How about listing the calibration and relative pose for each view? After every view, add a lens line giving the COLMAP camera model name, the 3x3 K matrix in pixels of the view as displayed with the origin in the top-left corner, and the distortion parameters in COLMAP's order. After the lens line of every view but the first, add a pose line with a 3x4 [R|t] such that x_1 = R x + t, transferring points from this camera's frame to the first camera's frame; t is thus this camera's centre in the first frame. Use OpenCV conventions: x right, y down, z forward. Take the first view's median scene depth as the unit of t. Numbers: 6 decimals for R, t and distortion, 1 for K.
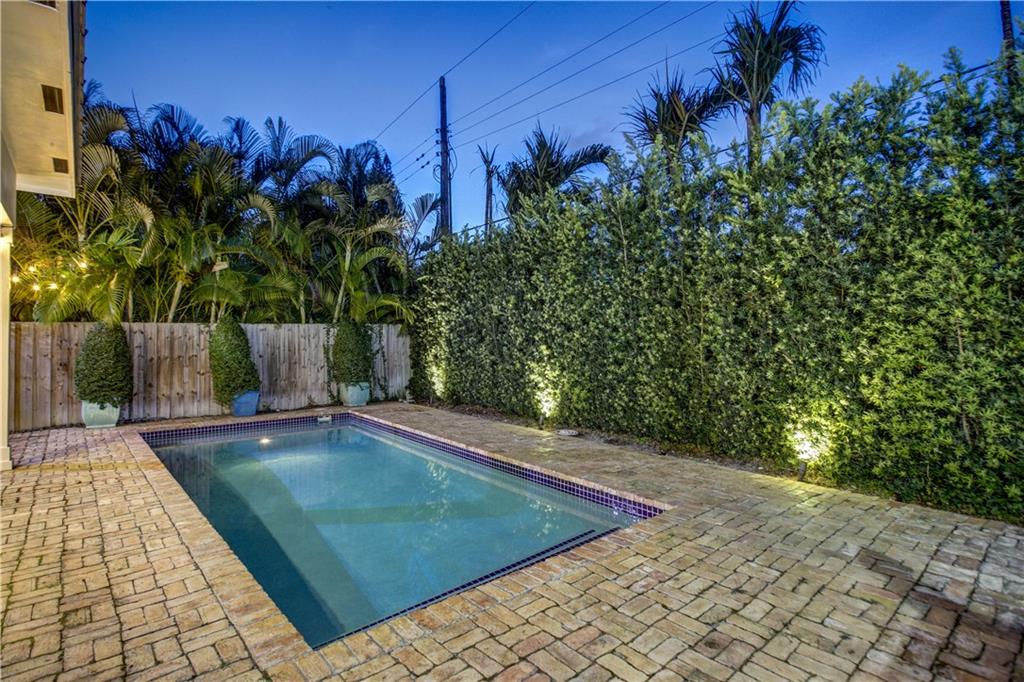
lens RADIAL K [[516.1, 0, 512.0], [0, 516.1, 341.0], [0, 0, 1]] dist [-0.034767, 0.000259]
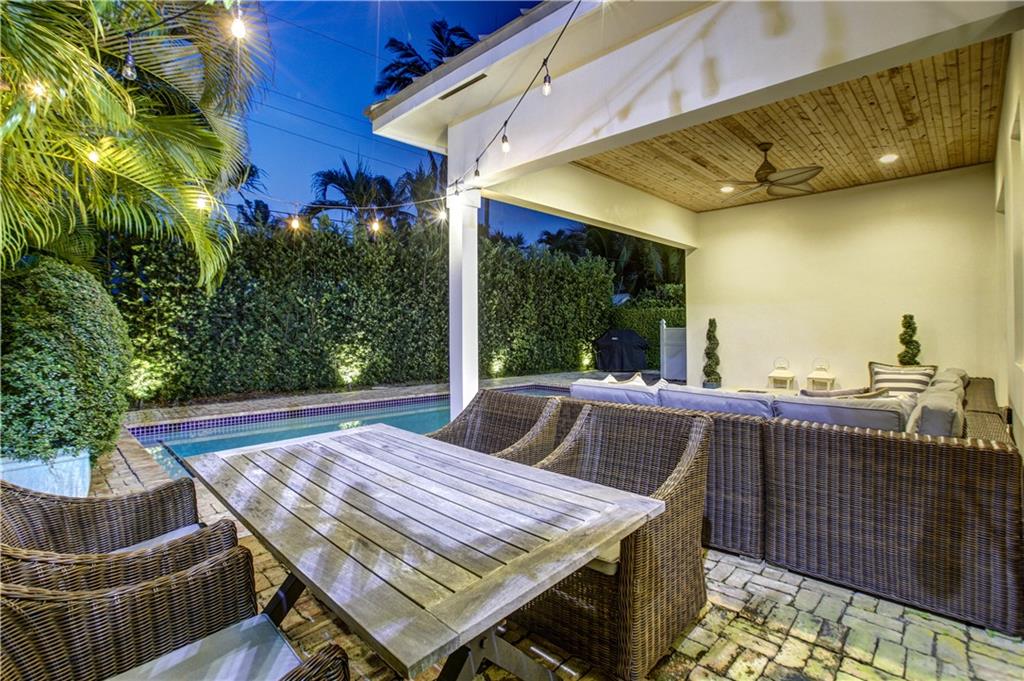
lens RADIAL K [[481.5, 0, 514.4], [0, 481.5, 319.5], [0, 0, 1]] dist [-0.045928, 0.017671]
pose [[-0.074906, 0.031661, 0.996688, -1.221466], [0.006457, 0.999490, -0.031265, 0.017789], [-0.997170, 0.004094, -0.075072, 0.636176]]
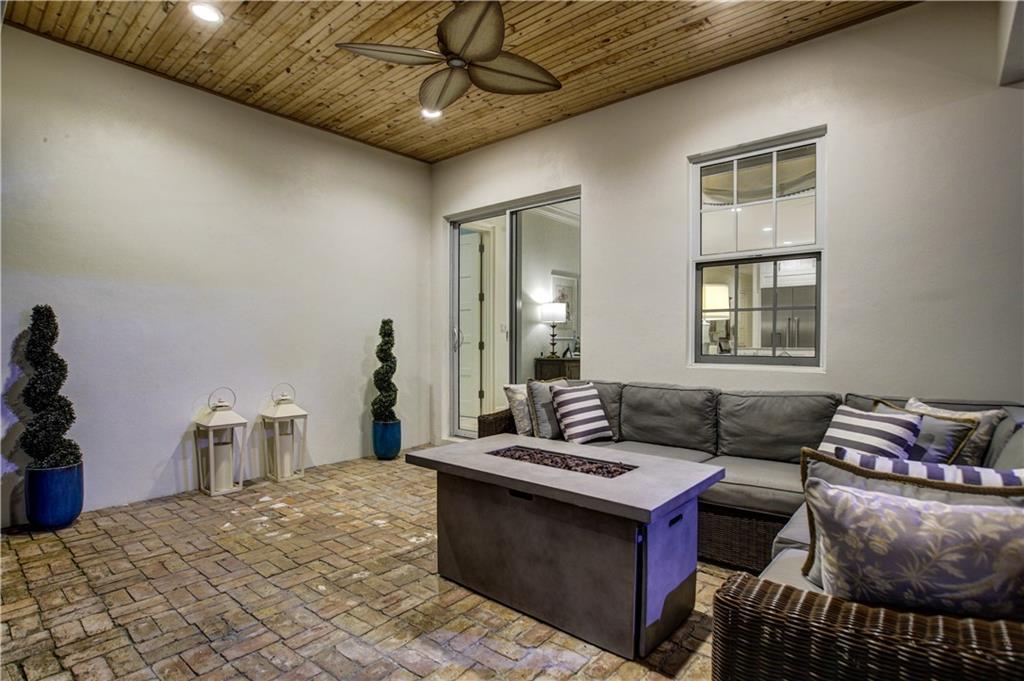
lens RADIAL K [[529.7, 0, 527.9], [0, 529.7, 346.8], [0, 0, 1]] dist [0.001548, 0.000345]
pose [[-0.987843, 0.009038, -0.155192, -0.633296], [0.006493, 0.999836, 0.016900, 0.015204], [0.155319, 0.015686, -0.987740, 0.644135]]
